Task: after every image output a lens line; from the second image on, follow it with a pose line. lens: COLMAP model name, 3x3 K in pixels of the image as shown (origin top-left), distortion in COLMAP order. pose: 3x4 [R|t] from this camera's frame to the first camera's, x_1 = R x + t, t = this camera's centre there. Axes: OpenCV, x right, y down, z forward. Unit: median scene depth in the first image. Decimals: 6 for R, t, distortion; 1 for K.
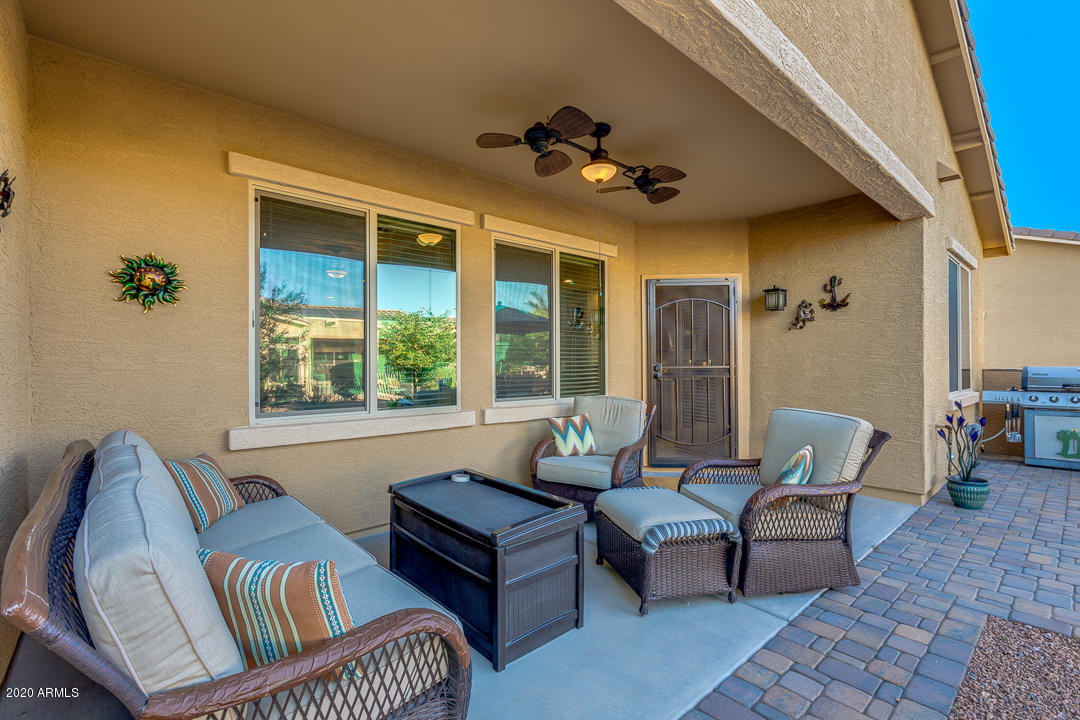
lens RADIAL K [[490.3, 0, 535.5], [0, 490.3, 356.4], [0, 0, 1]] dist [0.001365, 0.000461]
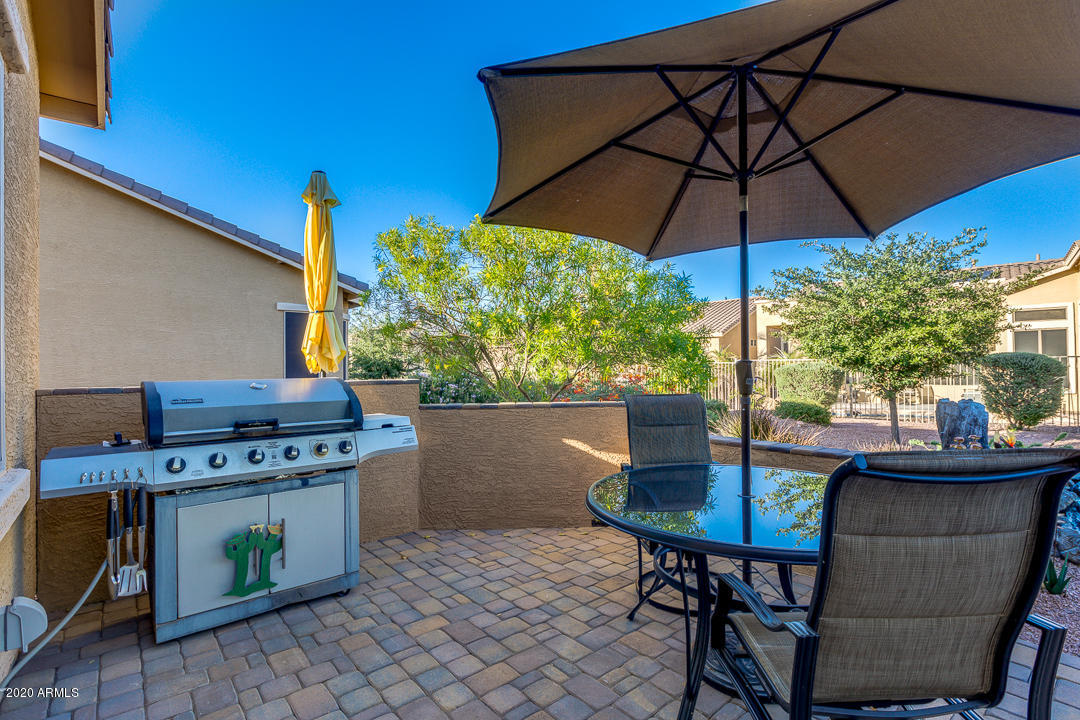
lens RADIAL K [[490.3, 0, 535.5], [0, 490.3, 356.4], [0, 0, 1]] dist [0.001365, 0.000461]
pose [[0.017846, 0.017799, 0.999682, 0.621682], [-0.001809, 0.999840, -0.017769, 0.004604], [-0.999839, -0.001492, 0.017875, 0.702771]]
